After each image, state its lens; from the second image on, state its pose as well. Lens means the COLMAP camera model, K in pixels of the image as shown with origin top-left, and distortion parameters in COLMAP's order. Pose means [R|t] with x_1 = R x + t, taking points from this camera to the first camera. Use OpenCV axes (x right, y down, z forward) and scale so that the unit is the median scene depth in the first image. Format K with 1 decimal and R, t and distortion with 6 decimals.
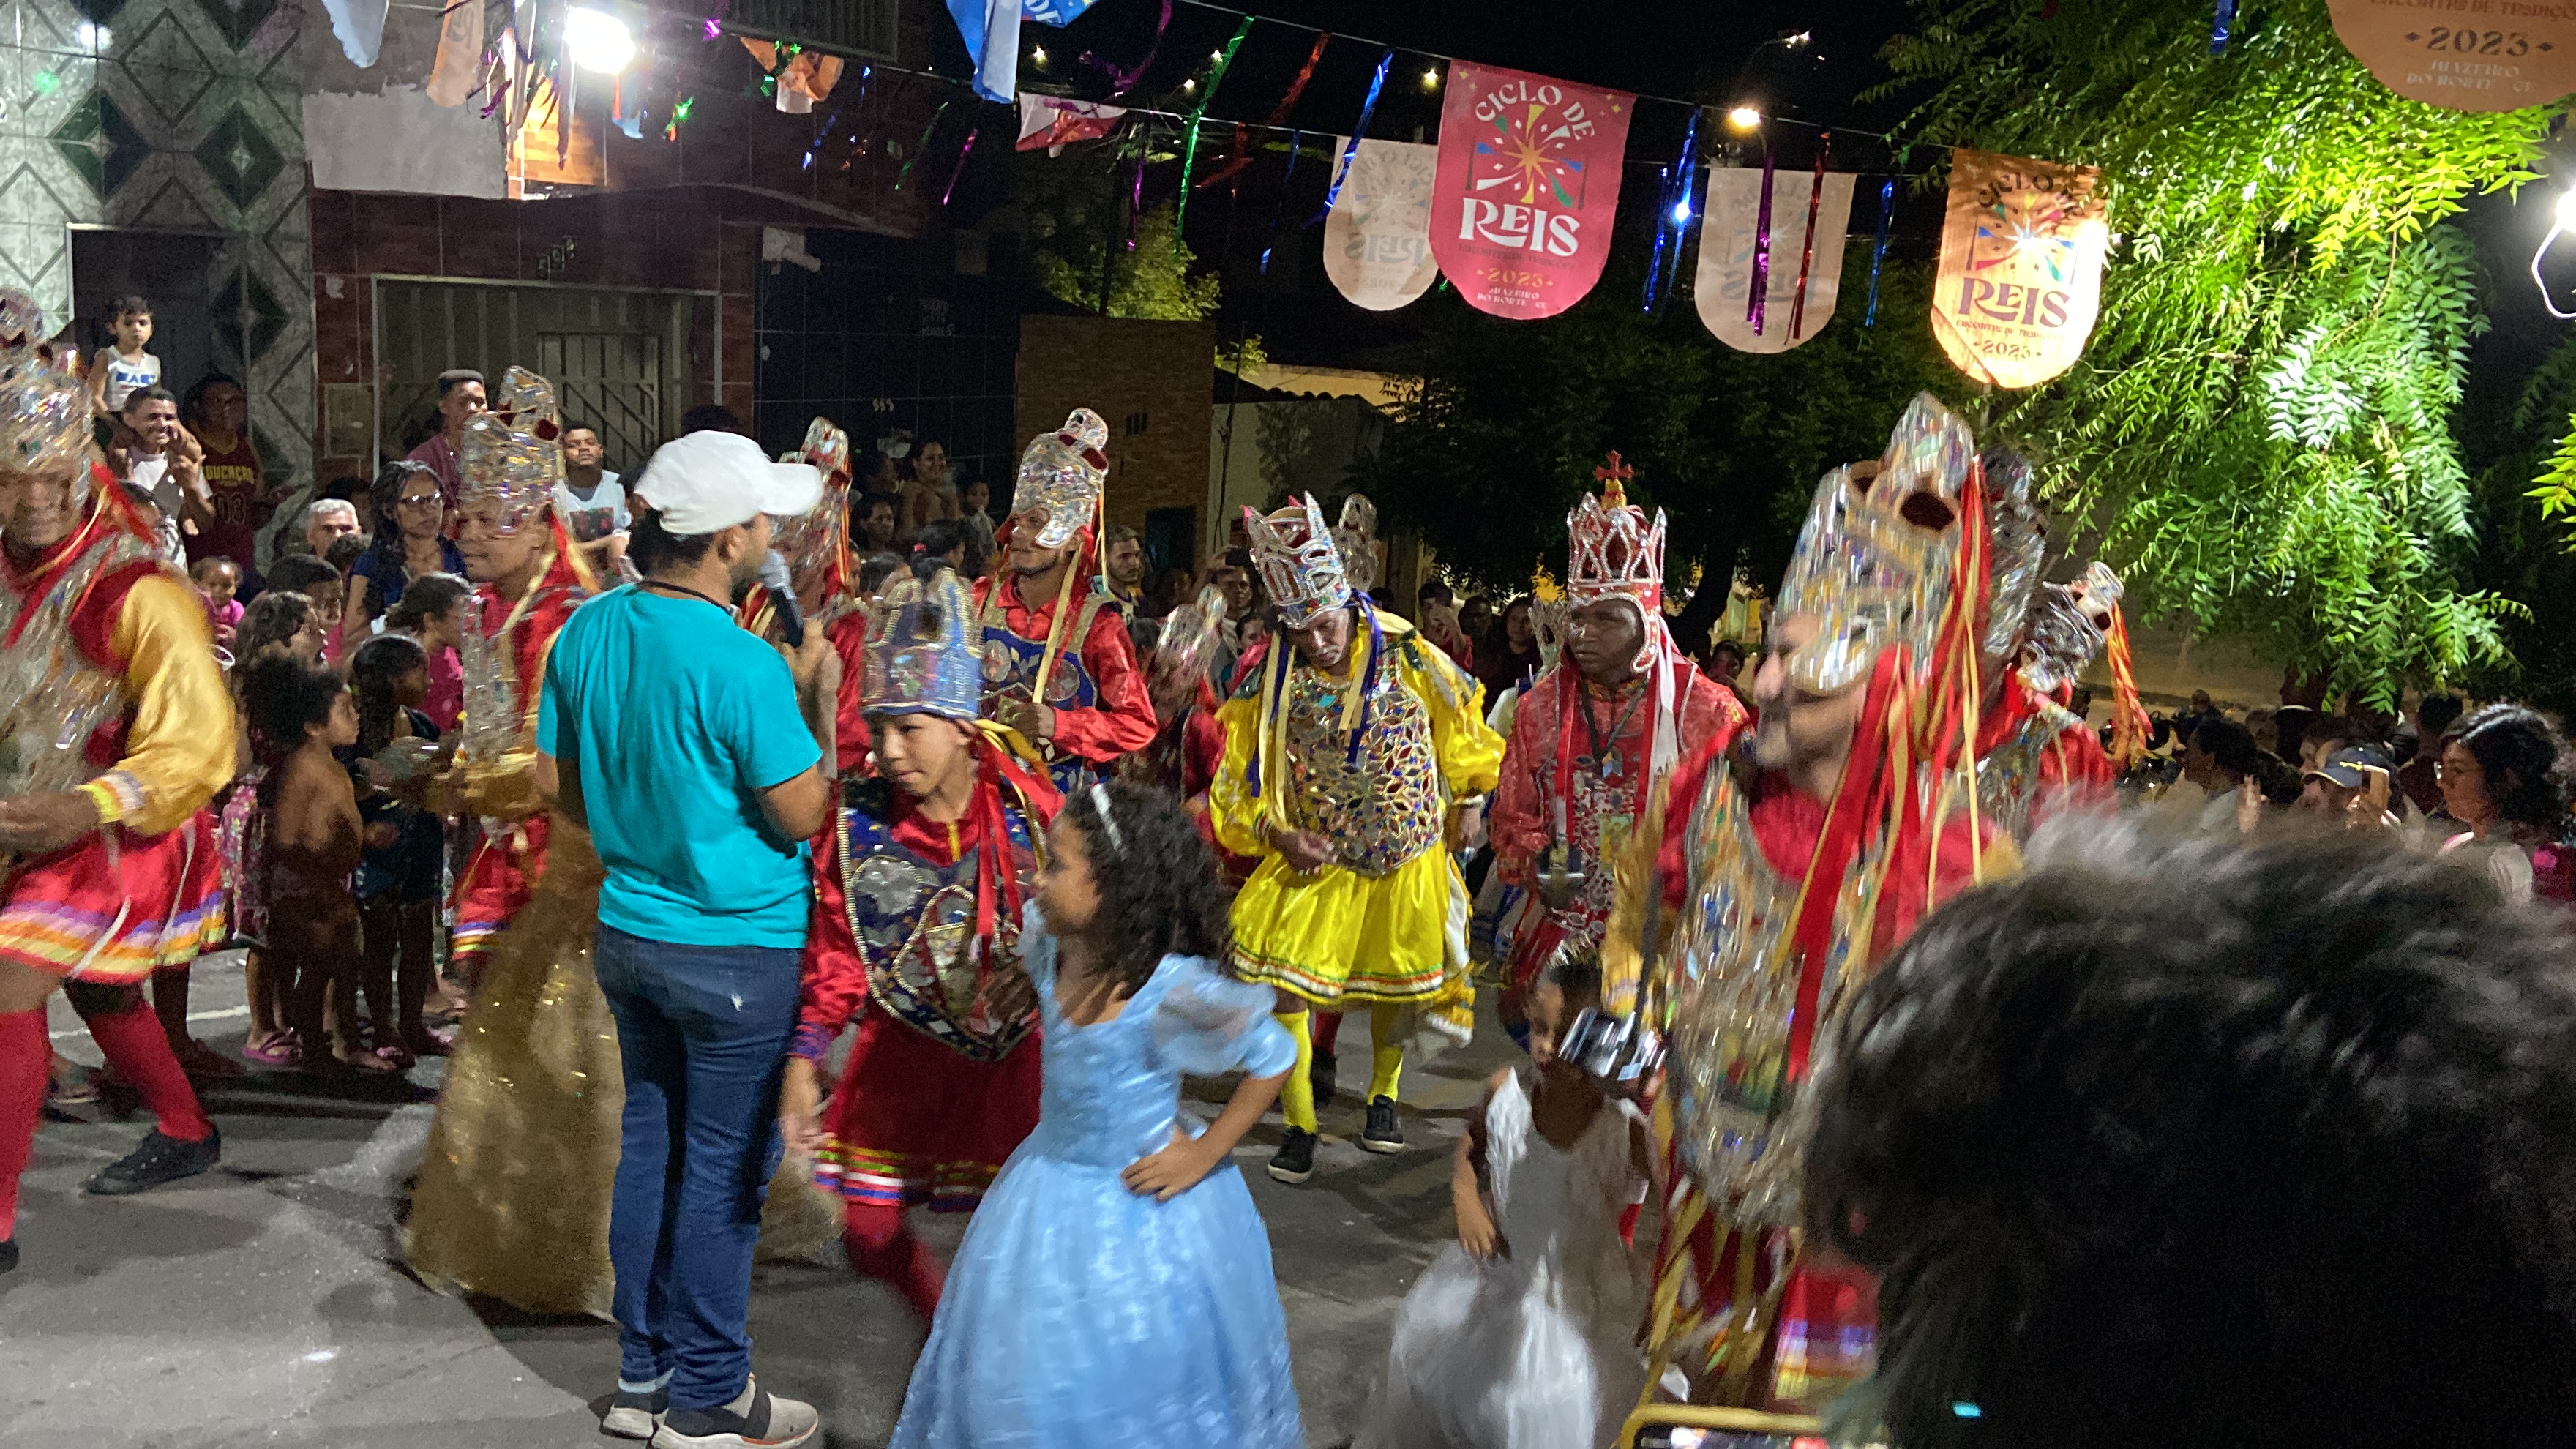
lens RADIAL K [[2183.8, 0, 1275.7], [0, 2183.8, 708.9], [0, 0, 1]] dist [0.117798, -0.140067]
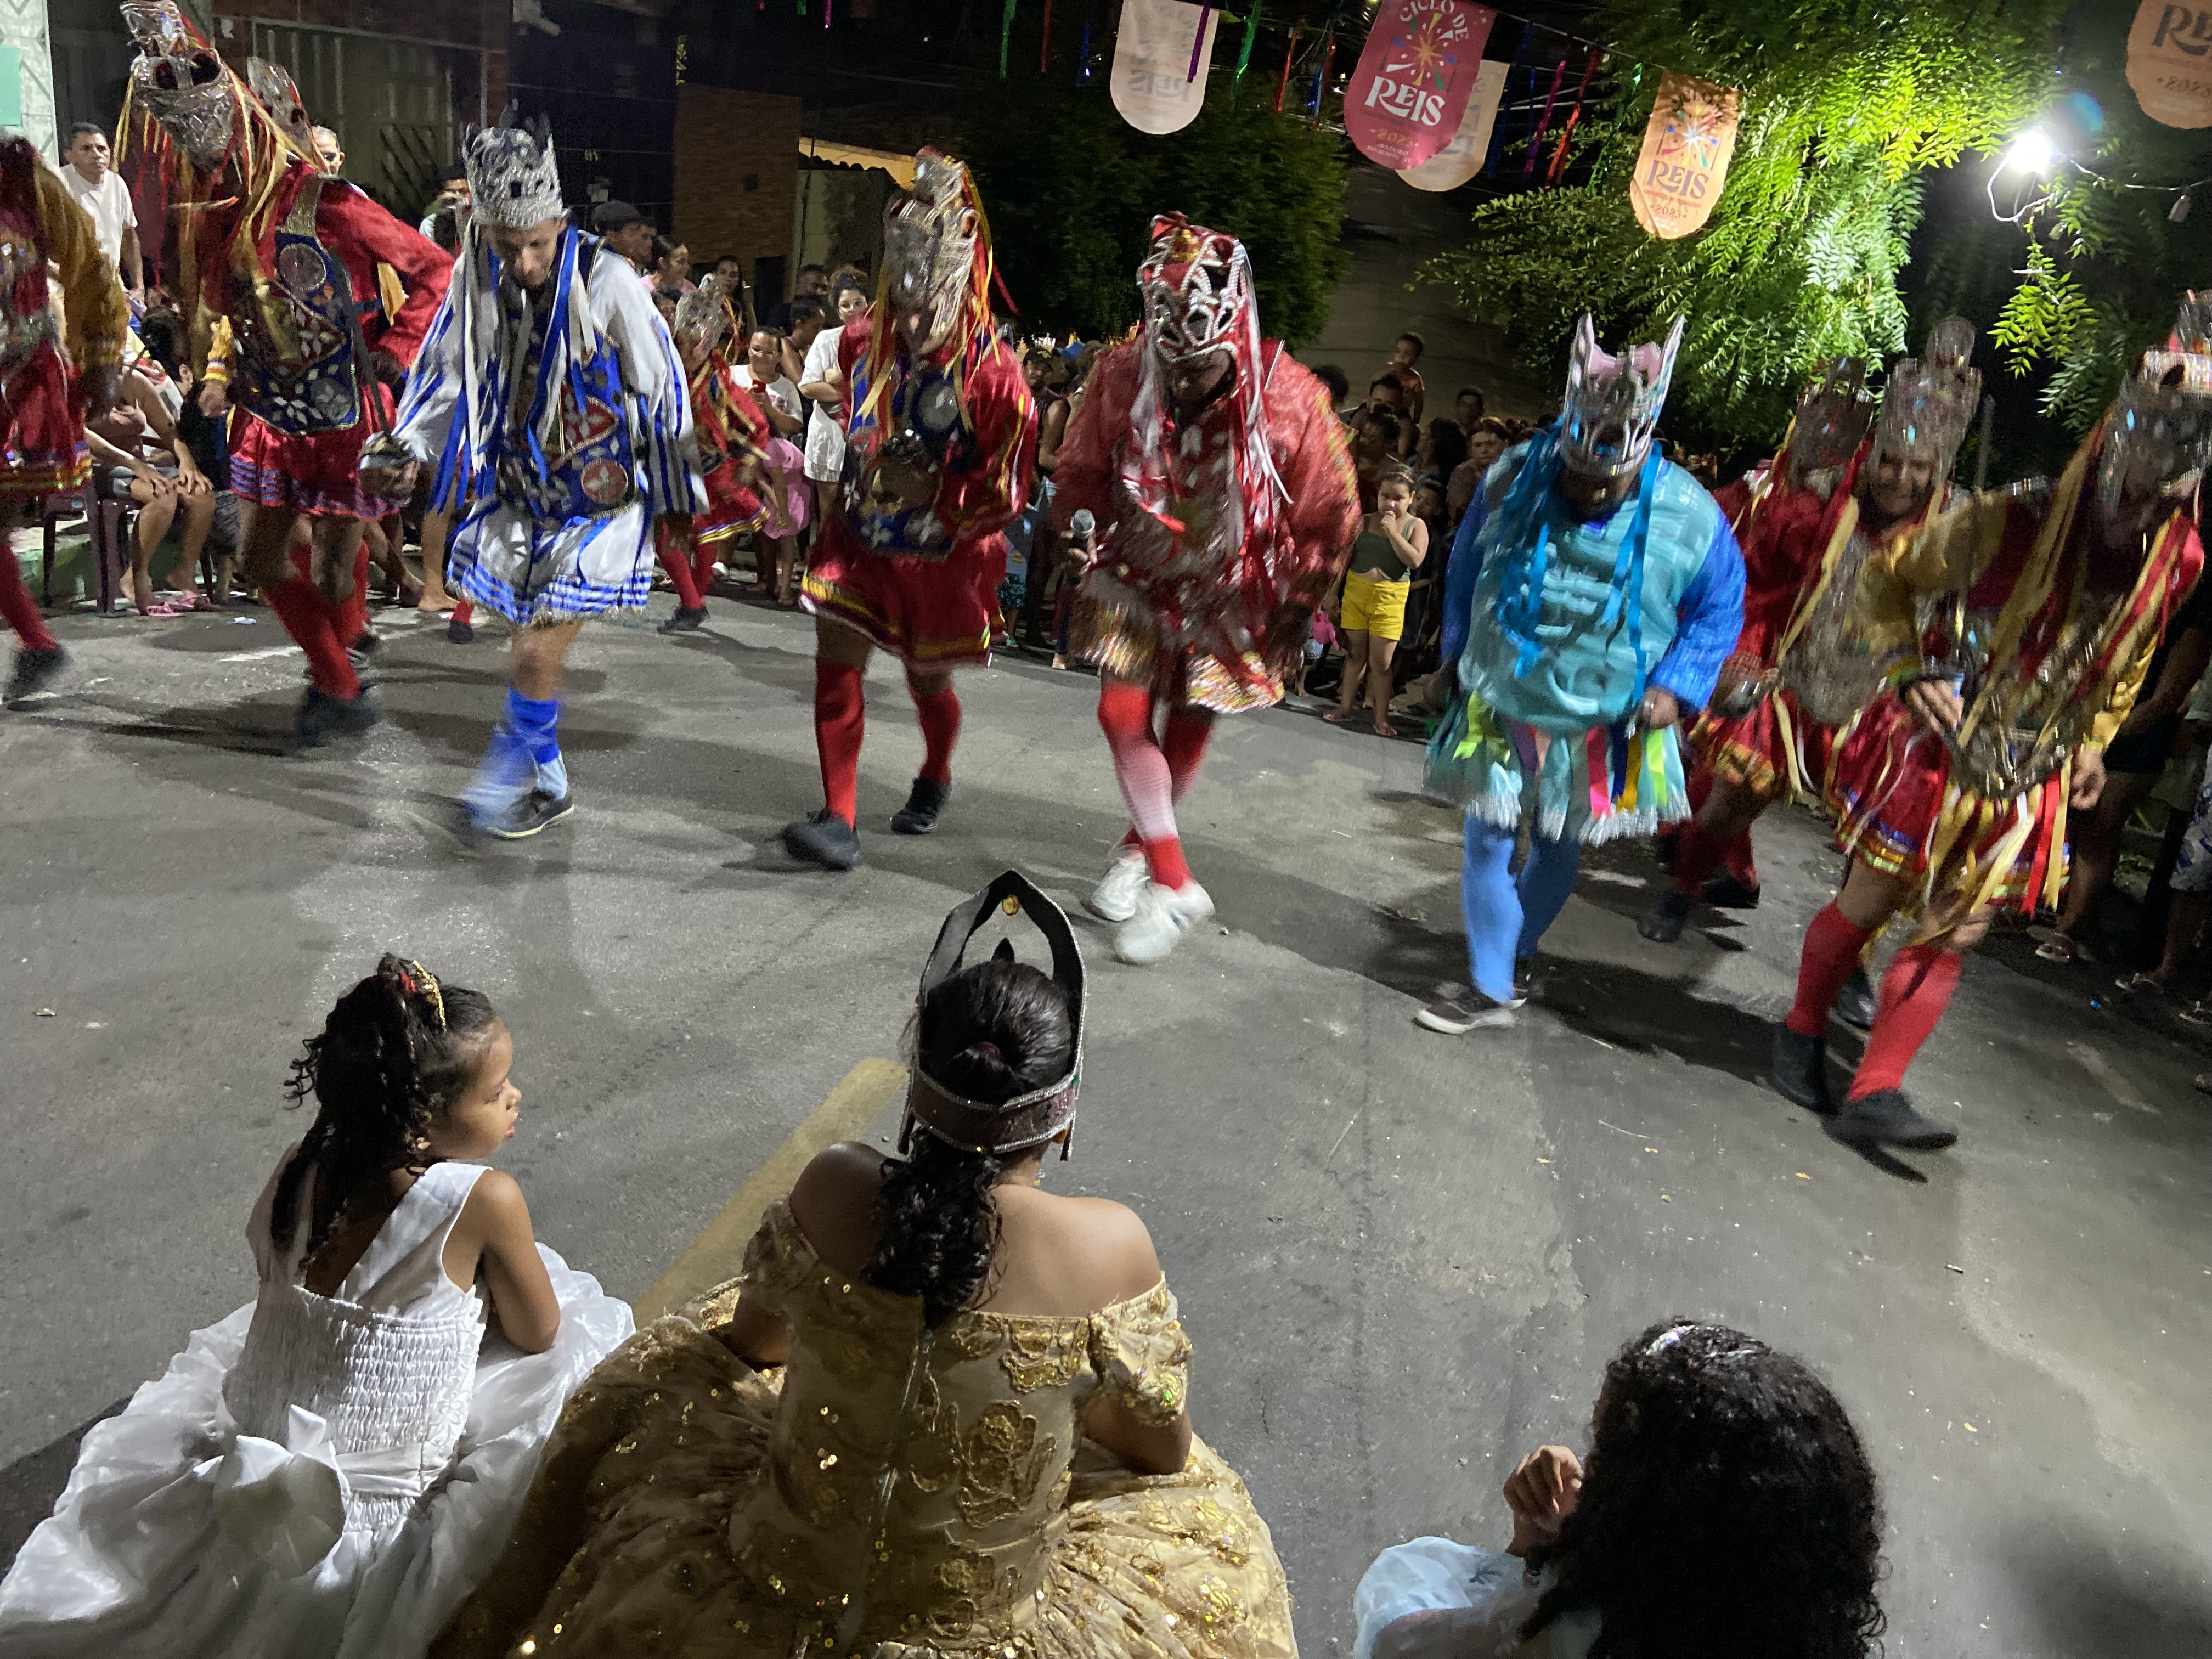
lens RADIAL K [[1640.8, 0, 1075.5], [0, 1640.8, 810.3], [0, 0, 1]] dist [0.113686, -0.137782]
pose [[0.968006, -0.017730, 0.250300, -0.344280], [-0.039902, 0.973932, 0.223302, -0.000786], [-0.247734, -0.226145, 0.942065, -0.080758]]
